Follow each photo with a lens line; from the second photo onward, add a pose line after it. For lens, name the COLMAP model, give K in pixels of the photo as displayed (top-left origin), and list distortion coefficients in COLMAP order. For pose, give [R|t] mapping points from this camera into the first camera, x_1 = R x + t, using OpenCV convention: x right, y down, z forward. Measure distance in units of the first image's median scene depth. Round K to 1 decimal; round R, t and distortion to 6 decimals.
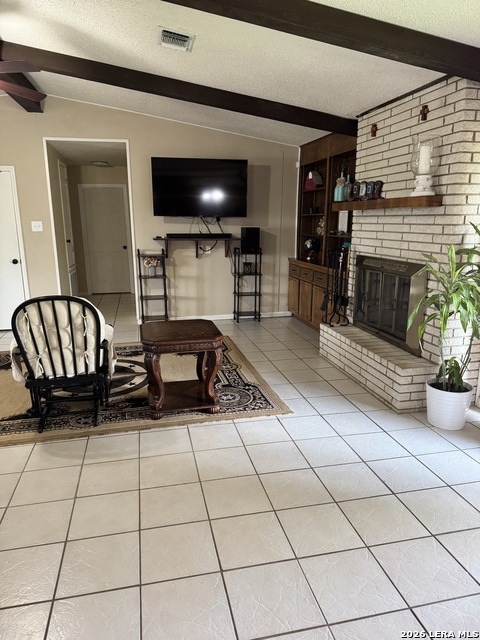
lens RADIAL K [[450.2, 0, 237.1], [0, 450.2, 322.4], [0, 0, 1]] dist [0.090043, -0.127808]
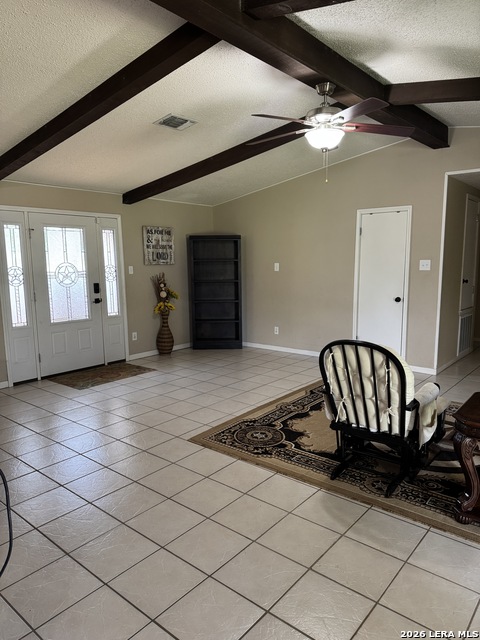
lens RADIAL K [[450.2, 0, 237.1], [0, 450.2, 322.4], [0, 0, 1]] dist [0.090043, -0.127808]
pose [[0.609222, 0.117764, -0.784206, 0.152756], [-0.178087, 0.983970, 0.009414, -0.053881], [0.772744, 0.133922, 0.620429, 0.206008]]
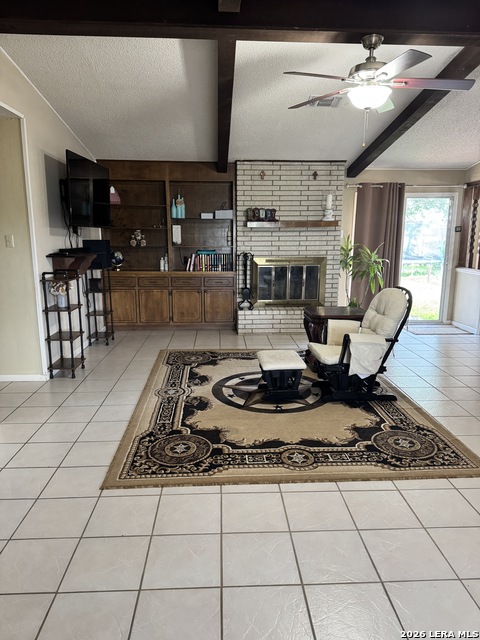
lens RADIAL K [[447.2, 0, 238.8], [0, 447.2, 325.7], [0, 0, 1]] dist [0.136116, -0.225305]
pose [[0.164709, -0.192603, 0.967355, -1.626519], [0.219292, 0.963354, 0.154468, -0.235369], [-0.961656, 0.186691, 0.200909, 1.099419]]
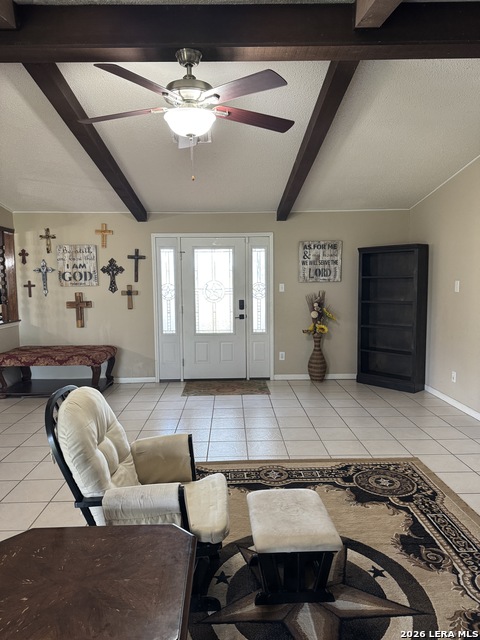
lens RADIAL K [[442.1, 0, 226.9], [0, 442.1, 321.0], [0, 0, 1]] dist [0.006205, 0.000332]
pose [[-0.214715, 0.113797, -0.970025, 0.175162], [-0.205600, 0.965667, 0.158795, -0.294516], [0.954791, 0.233532, -0.183947, 1.218032]]
